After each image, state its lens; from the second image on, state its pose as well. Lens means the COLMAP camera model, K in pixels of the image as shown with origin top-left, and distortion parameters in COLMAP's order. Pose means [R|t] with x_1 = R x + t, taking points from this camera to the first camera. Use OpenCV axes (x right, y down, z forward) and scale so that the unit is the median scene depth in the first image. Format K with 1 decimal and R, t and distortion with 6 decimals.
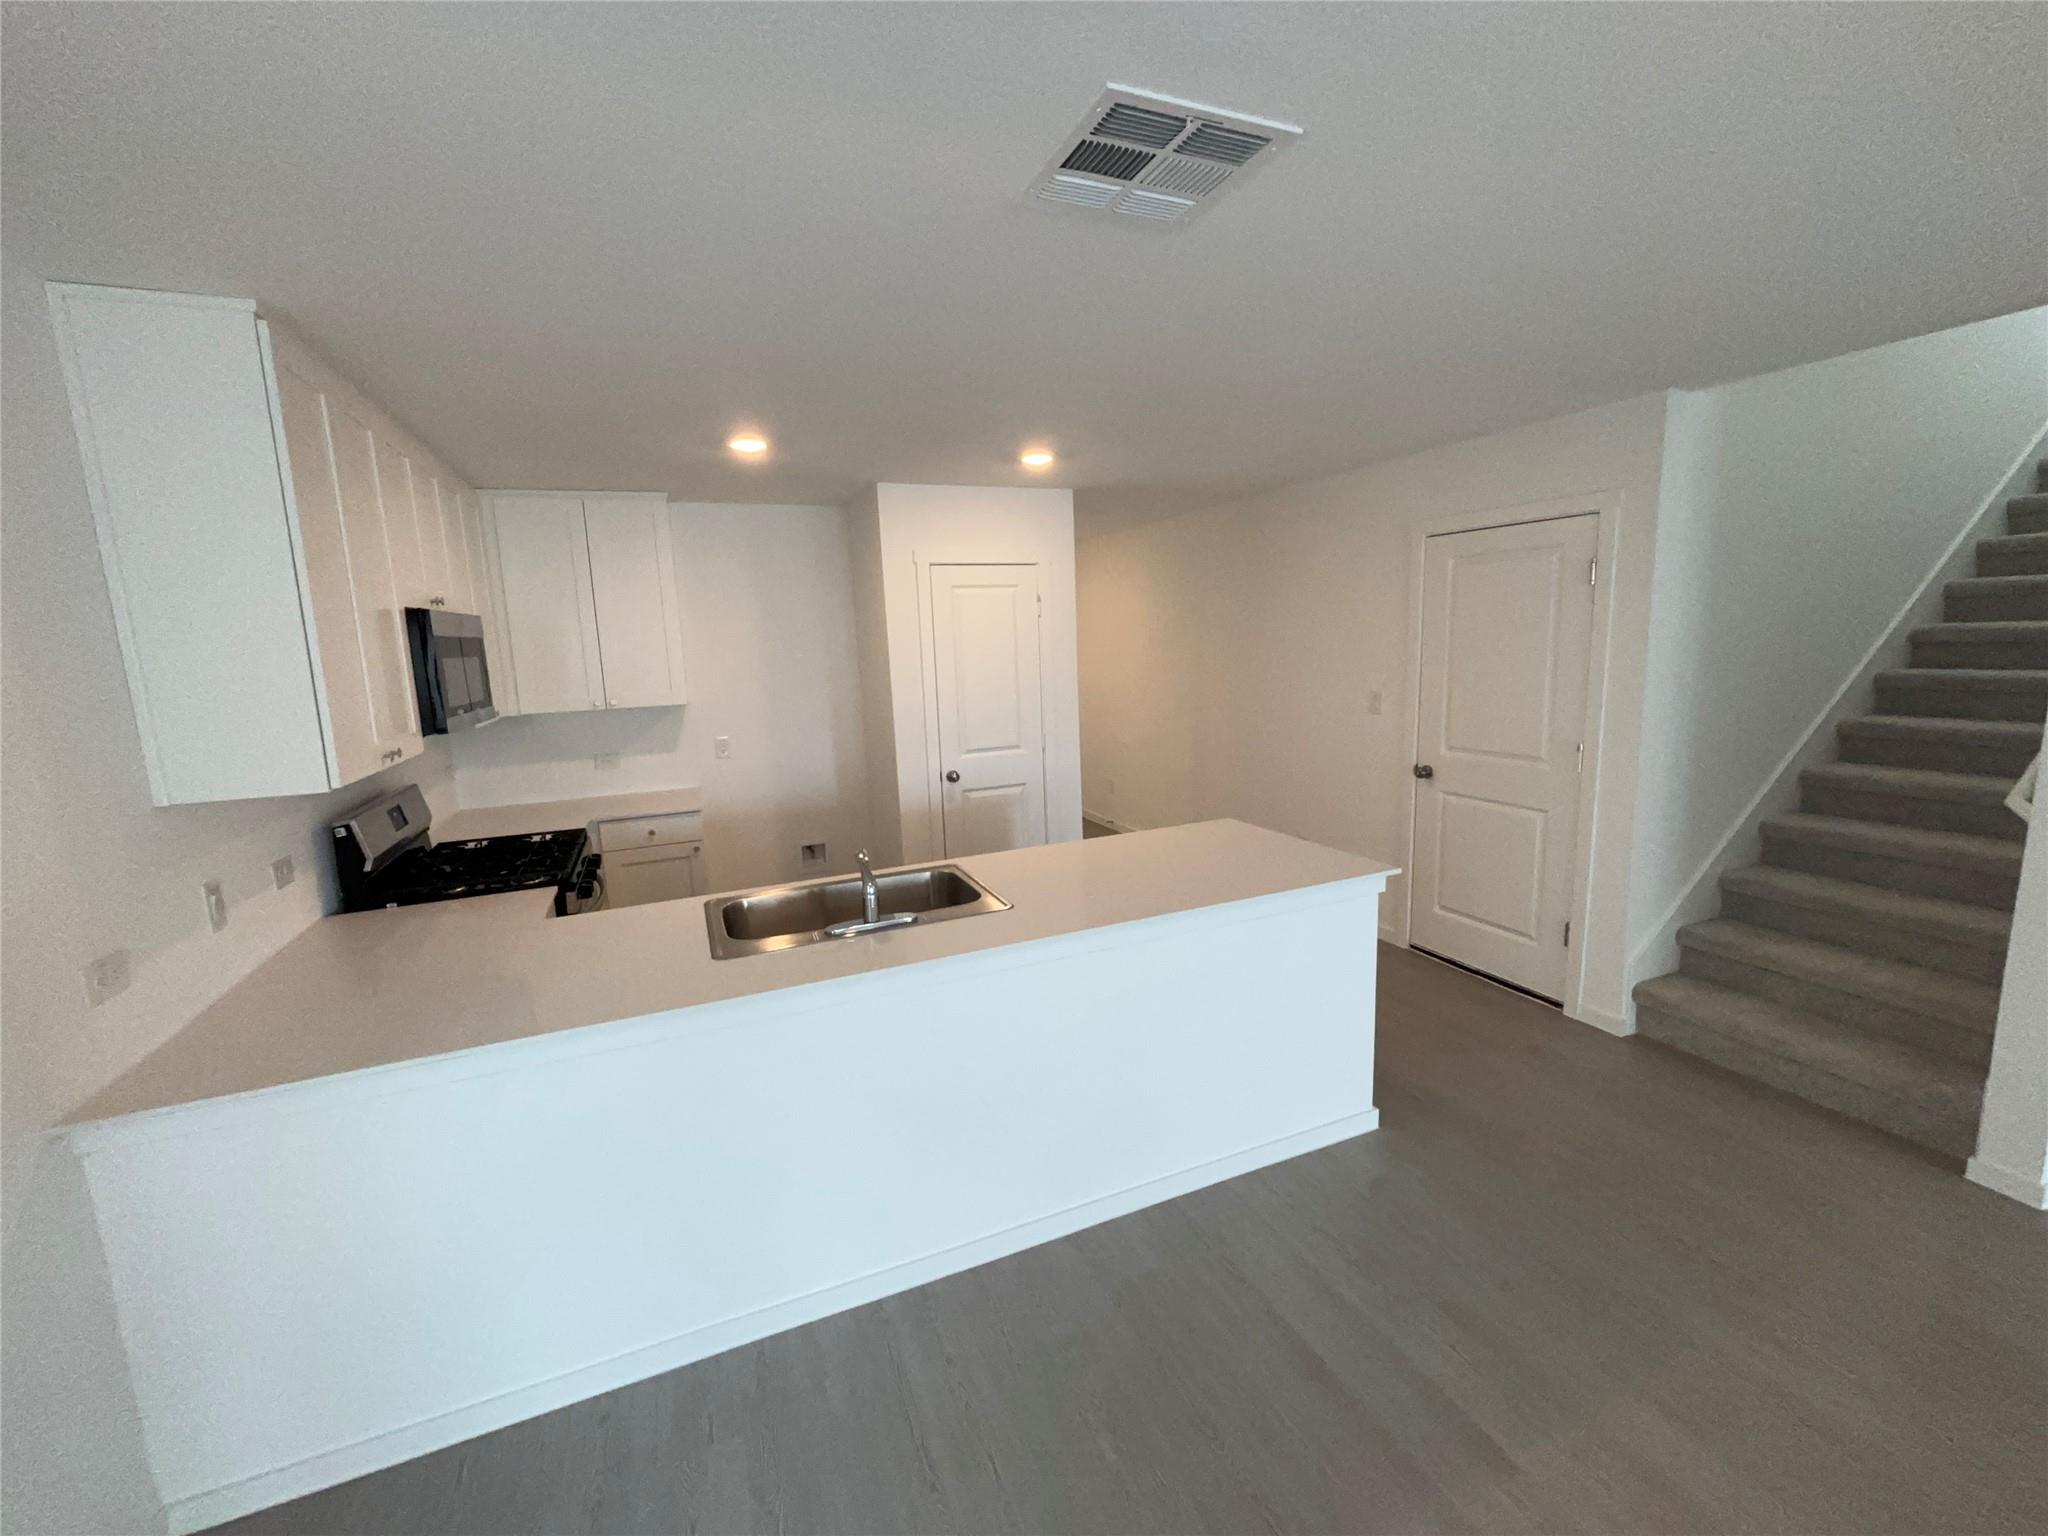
lens RADIAL K [[815.5, 0, 1017.3], [0, 815.5, 762.2], [0, 0, 1]] dist [-0.000223, -0.000021]
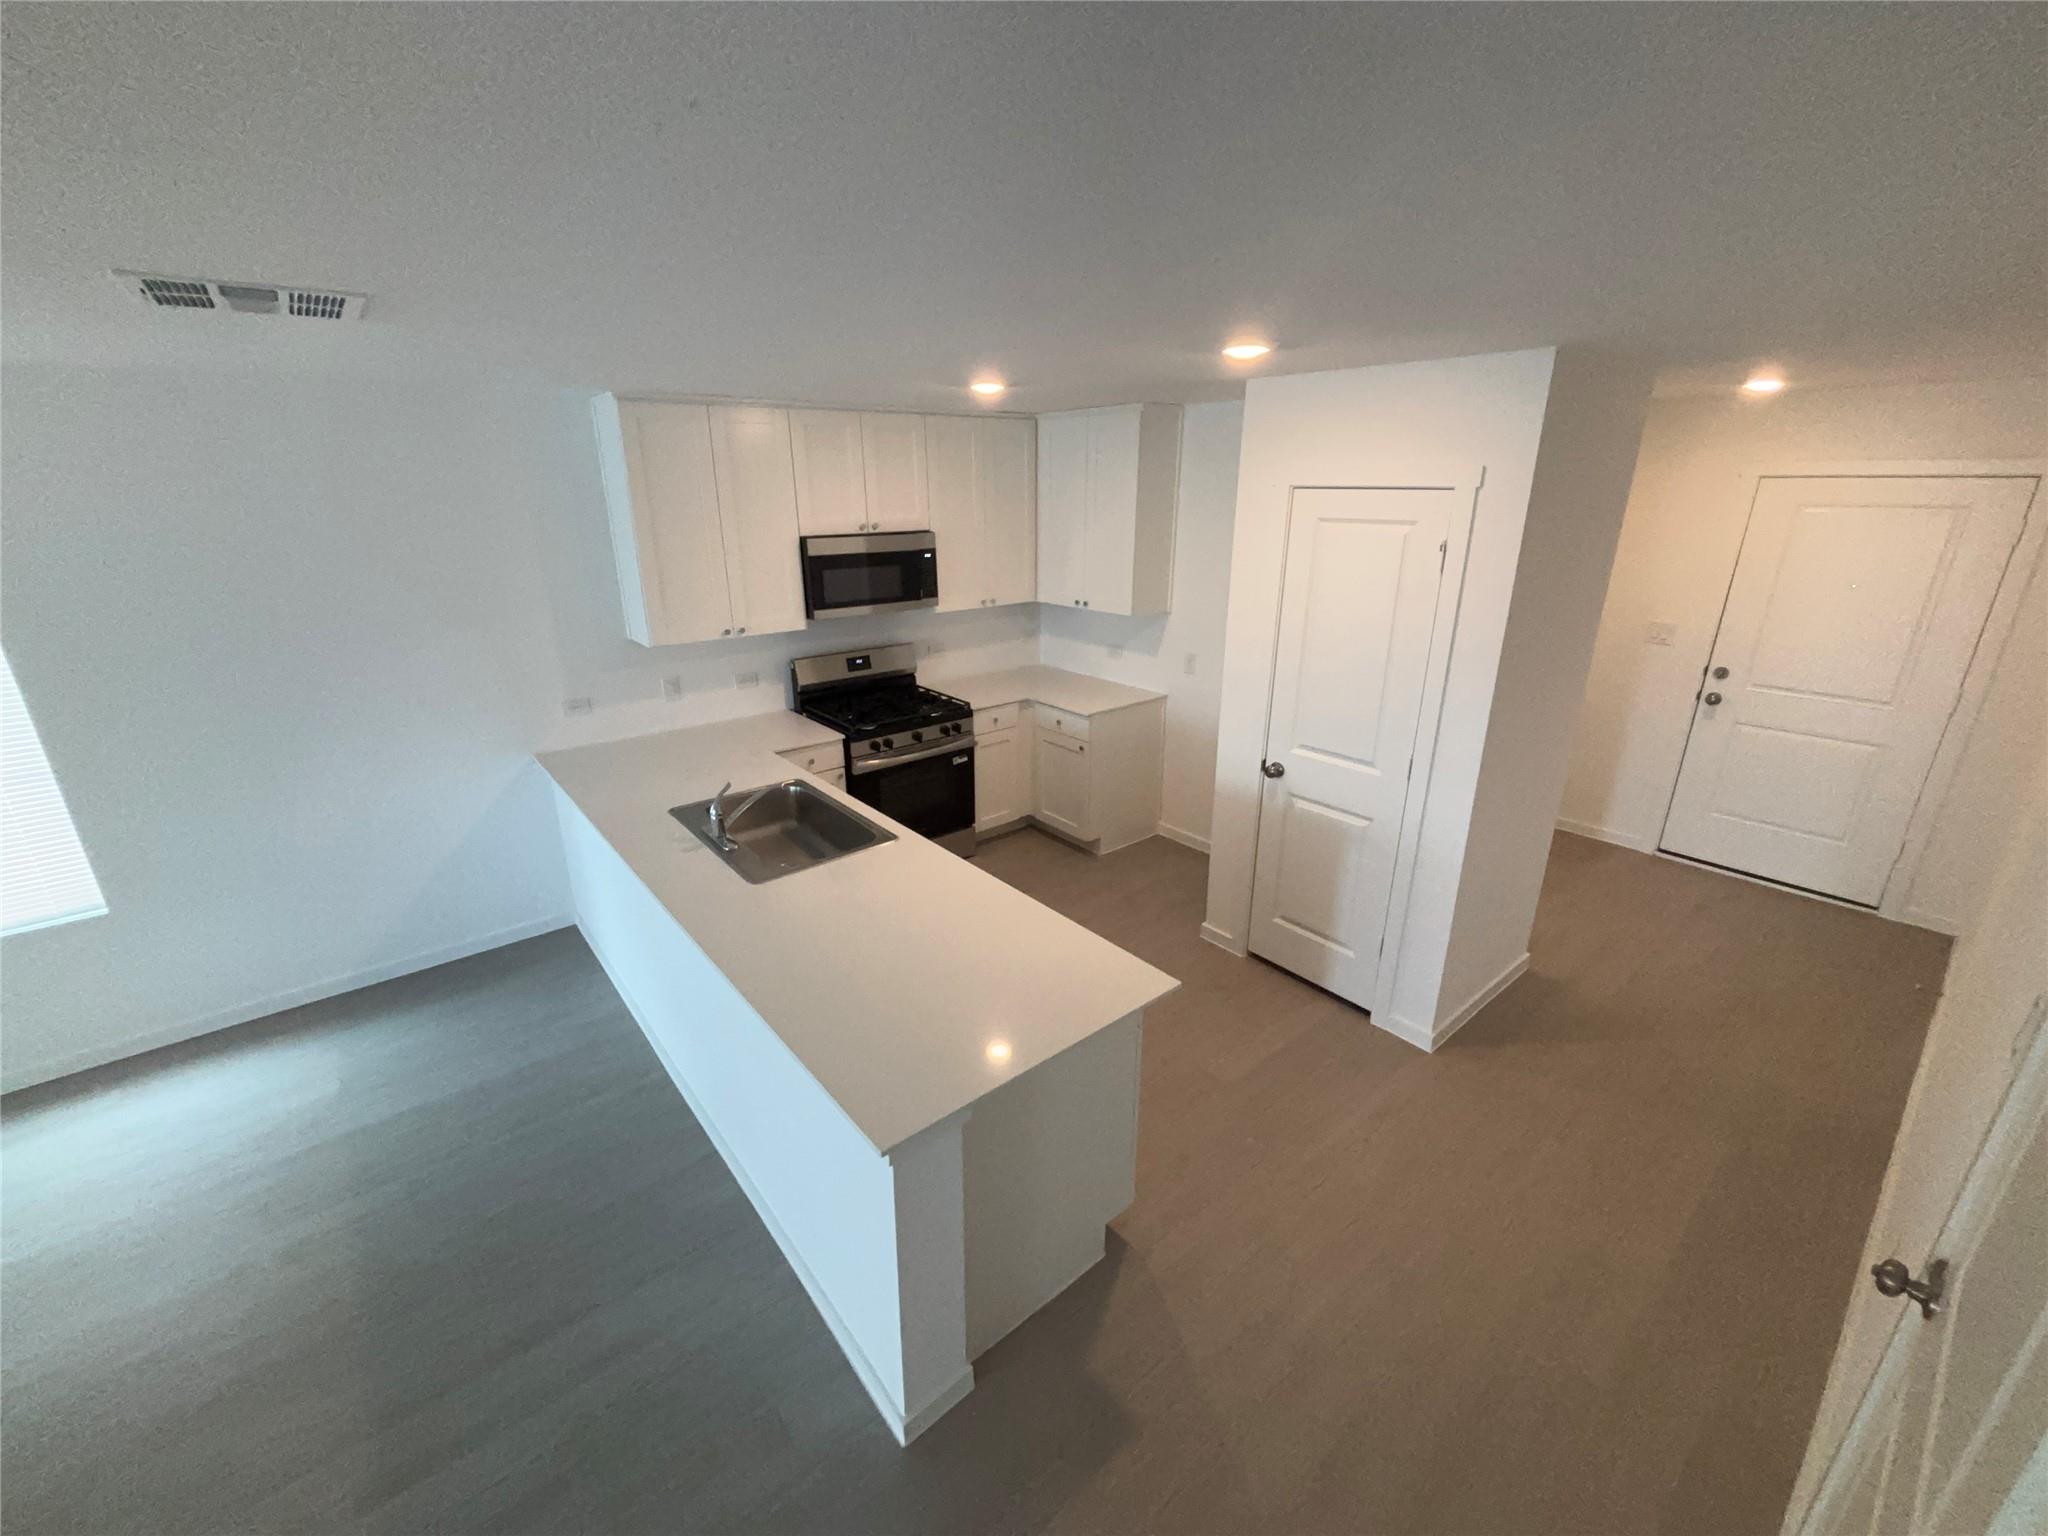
lens RADIAL K [[815.5, 0, 1017.3], [0, 815.5, 762.2], [0, 0, 1]] dist [-0.000223, -0.000021]
pose [[0.292185, 0.345674, -0.891705, 0.573905], [-0.146204, 0.937578, 0.315550, -0.211879], [0.945120, 0.038172, 0.324486, 0.554592]]
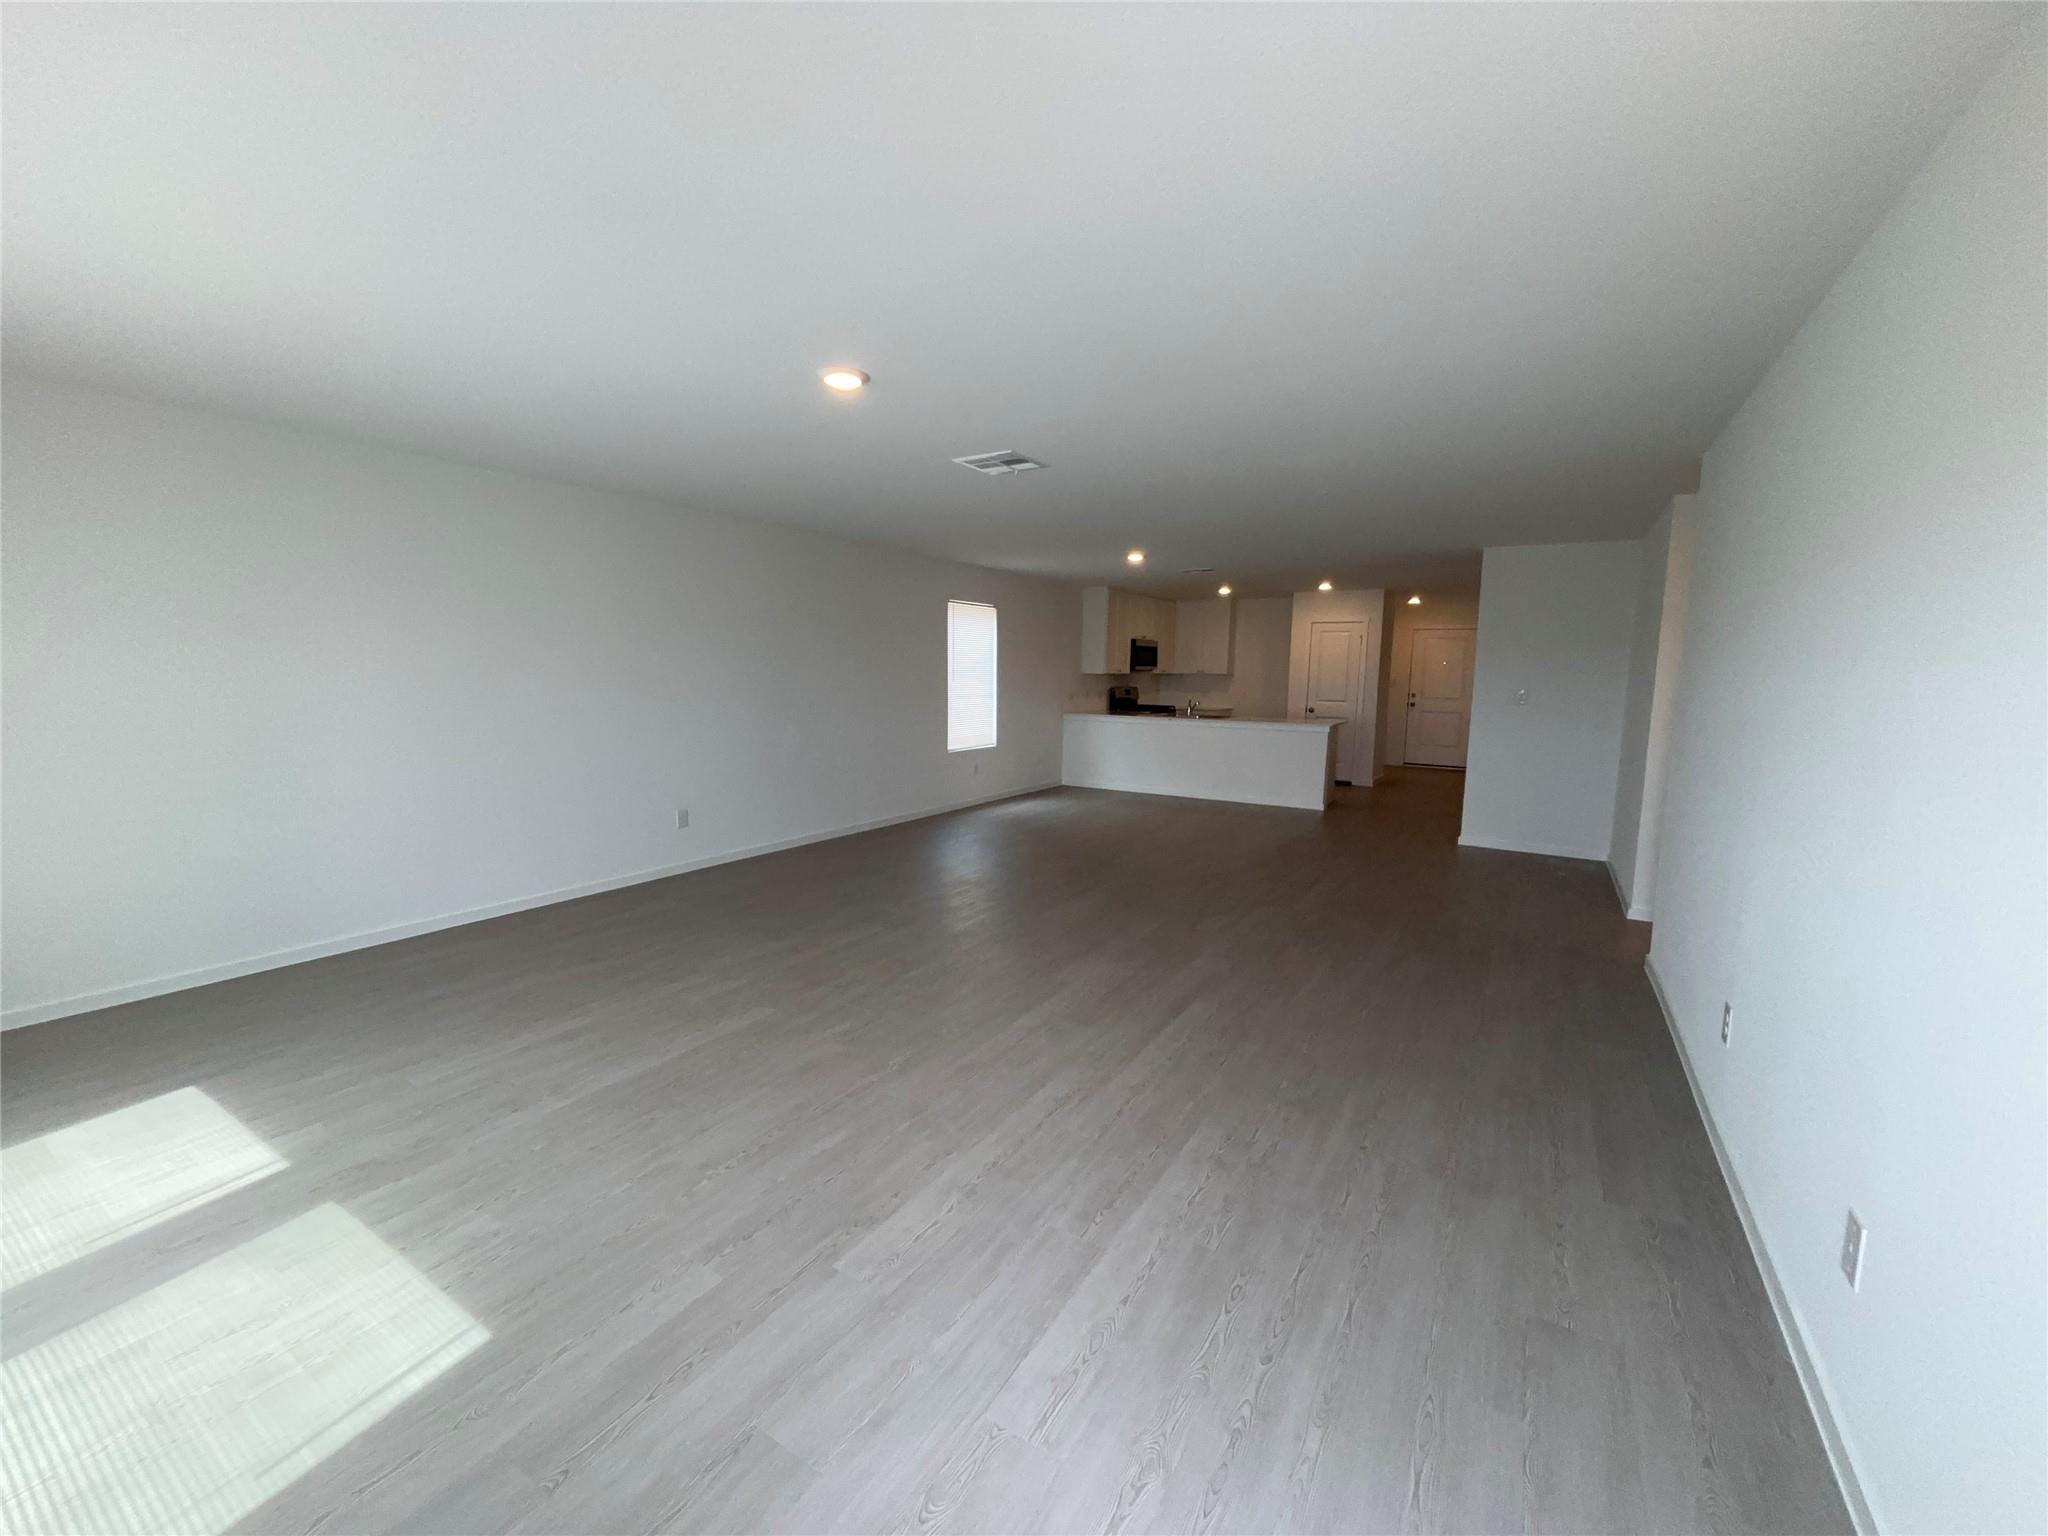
lens RADIAL K [[815.5, 0, 1017.3], [0, 815.5, 762.2], [0, 0, 1]] dist [-0.000223, -0.000021]
pose [[0.578050, 0.141975, -0.803556, 1.473329], [-0.152505, 0.986193, 0.064537, 0.157941], [0.801624, 0.085241, 0.591721, -1.188141]]
